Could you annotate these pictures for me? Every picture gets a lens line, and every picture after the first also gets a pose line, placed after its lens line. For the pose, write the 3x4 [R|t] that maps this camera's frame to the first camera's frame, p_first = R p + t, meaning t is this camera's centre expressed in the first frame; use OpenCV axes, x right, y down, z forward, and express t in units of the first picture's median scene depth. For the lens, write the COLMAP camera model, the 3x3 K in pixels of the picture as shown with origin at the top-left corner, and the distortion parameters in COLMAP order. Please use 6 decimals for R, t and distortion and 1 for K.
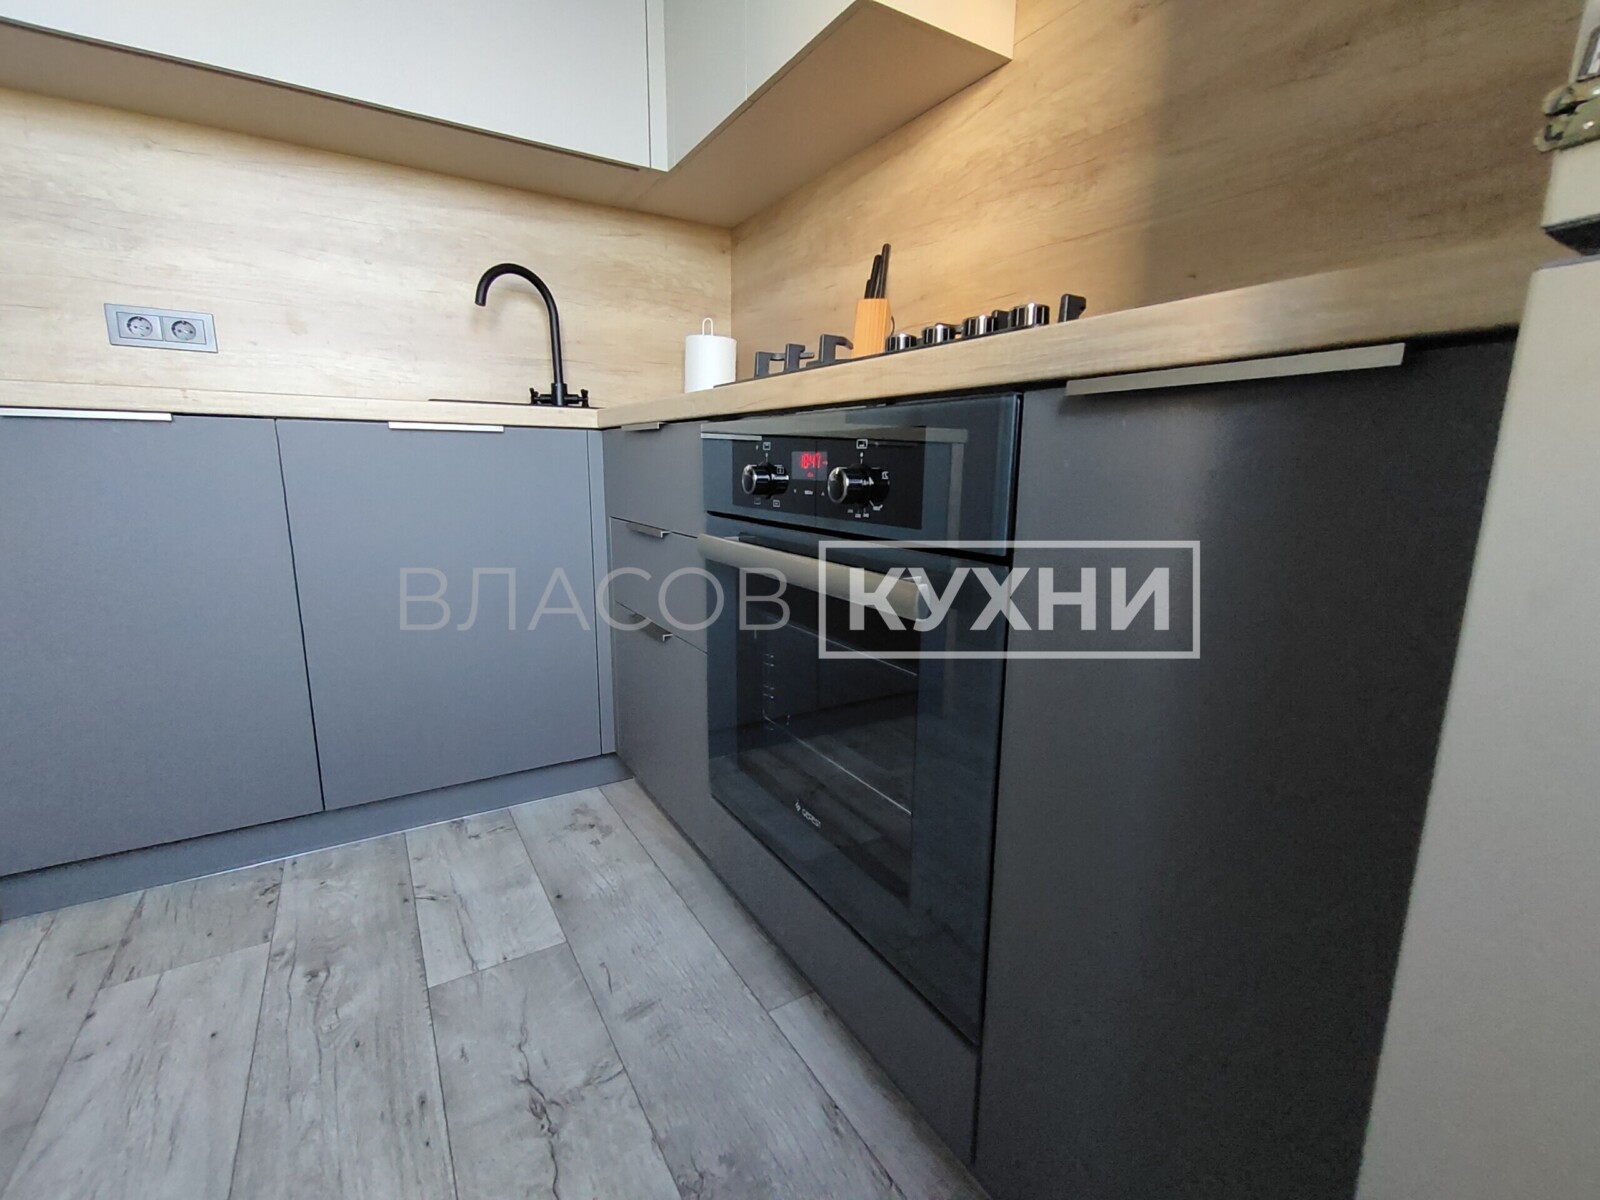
lens RADIAL K [[714.6, 0, 802.9], [0, 714.6, 596.4], [0, 0, 1]] dist [0.014352, -0.002864]
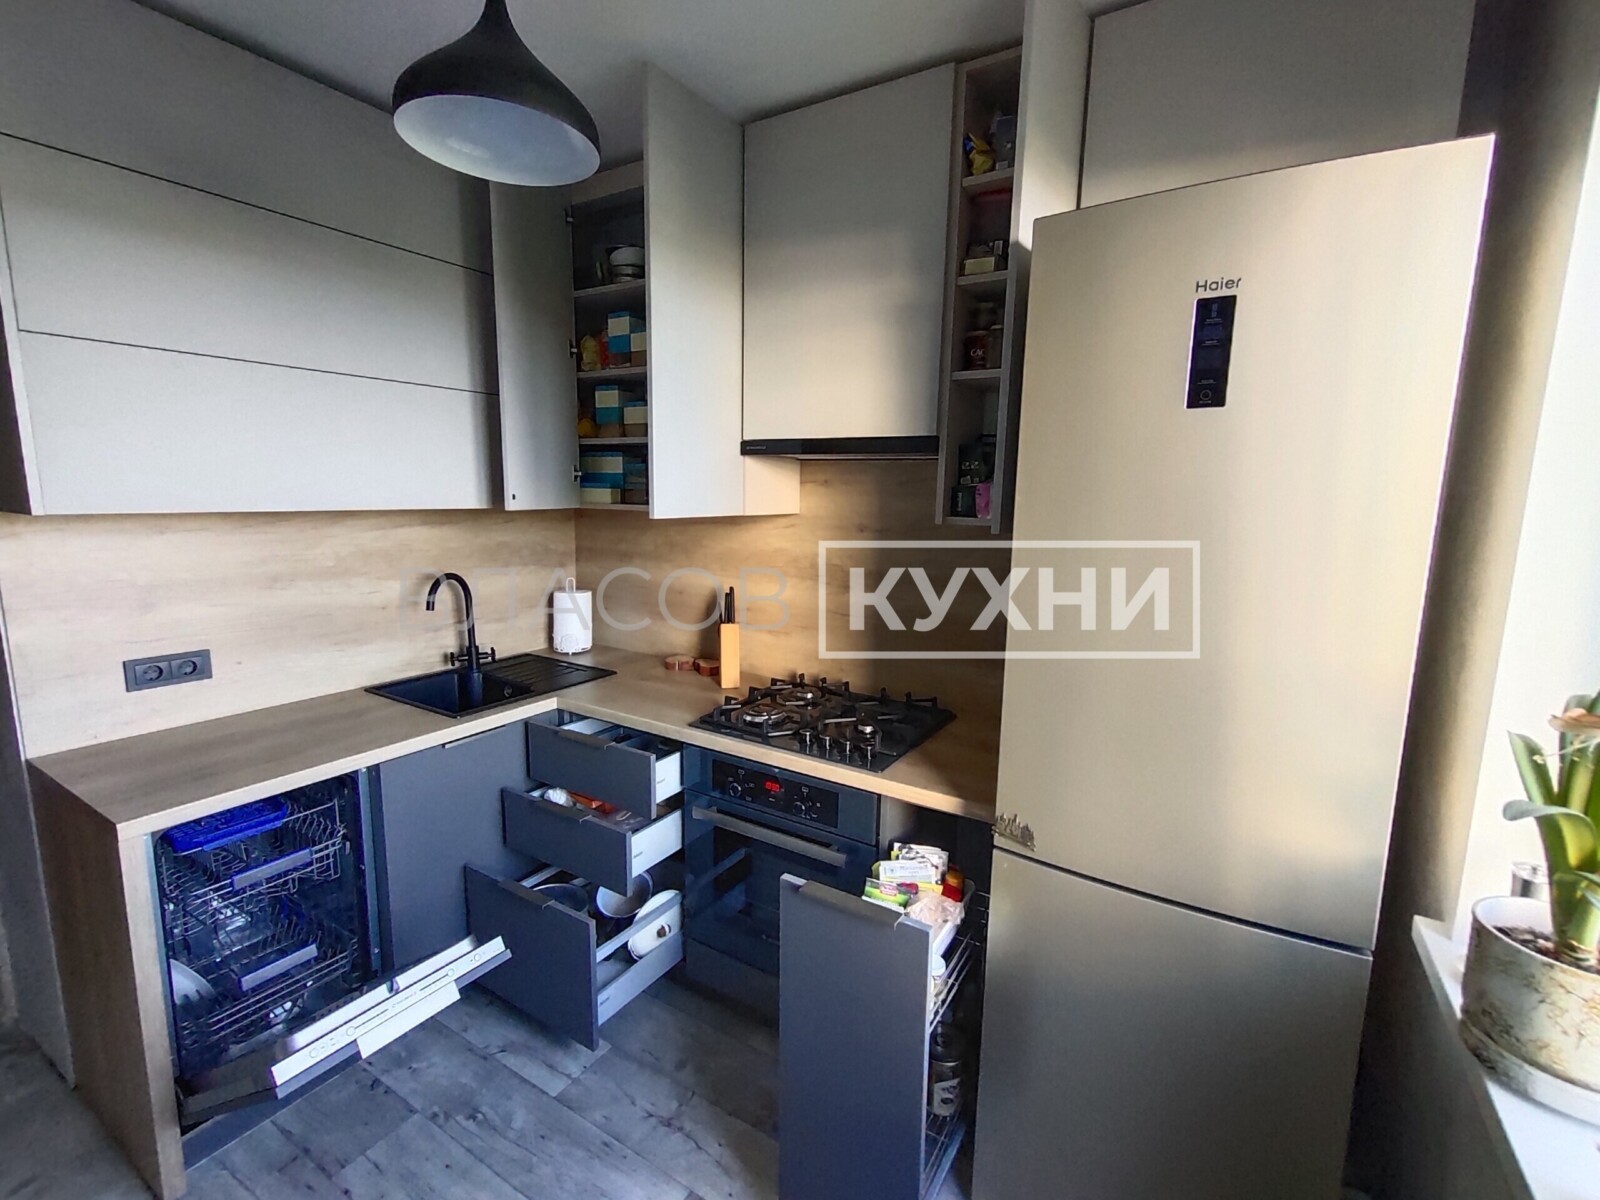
lens RADIAL K [[714.6, 0, 804.6], [0, 714.6, 597.6], [0, 0, 1]] dist [0.014352, -0.002864]
pose [[0.893603, -0.064101, 0.444257, -0.500743], [0.076356, 0.997033, -0.009727, -0.436629], [-0.442316, 0.042614, 0.895847, -0.640915]]
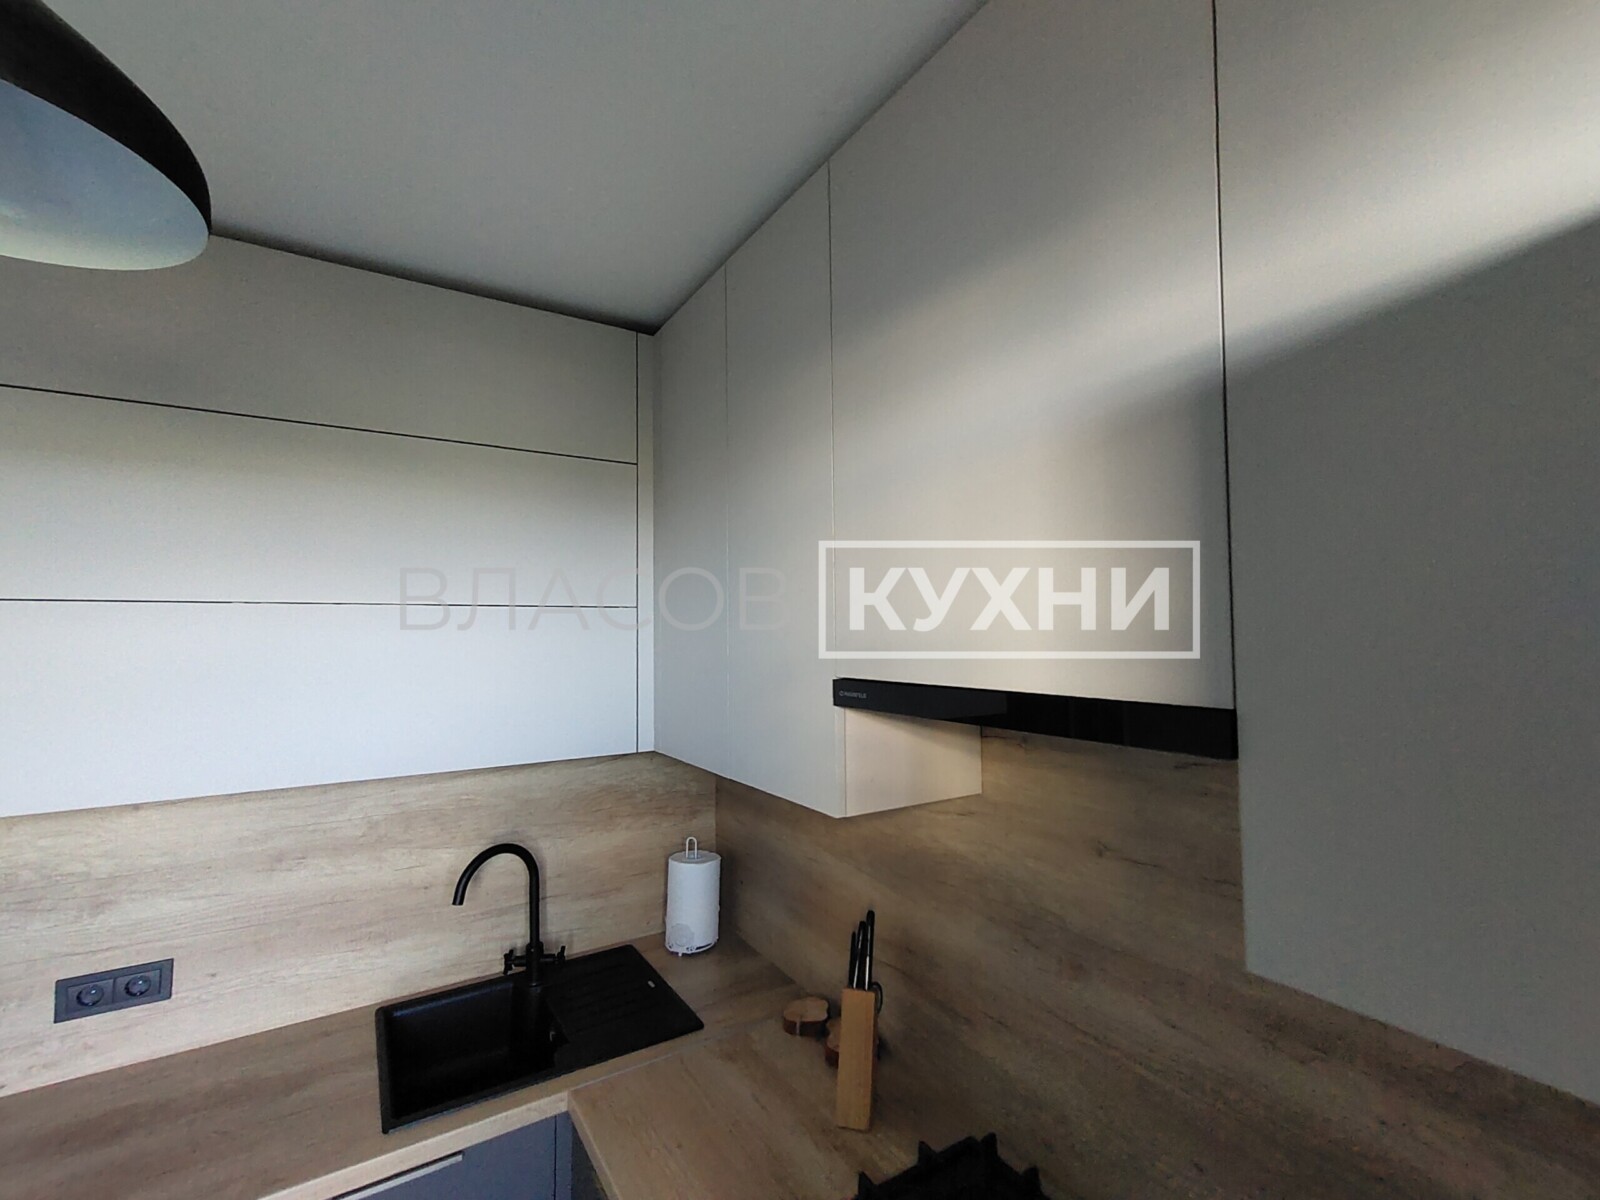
lens RADIAL K [[714.6, 0, 803.4], [0, 714.6, 597.9], [0, 0, 1]] dist [0.014352, -0.002864]
pose [[0.999622, -0.020187, 0.018686, 0.014780], [0.024010, 0.971797, -0.234593, -0.686645], [-0.013423, 0.234953, 0.971914, -0.067060]]
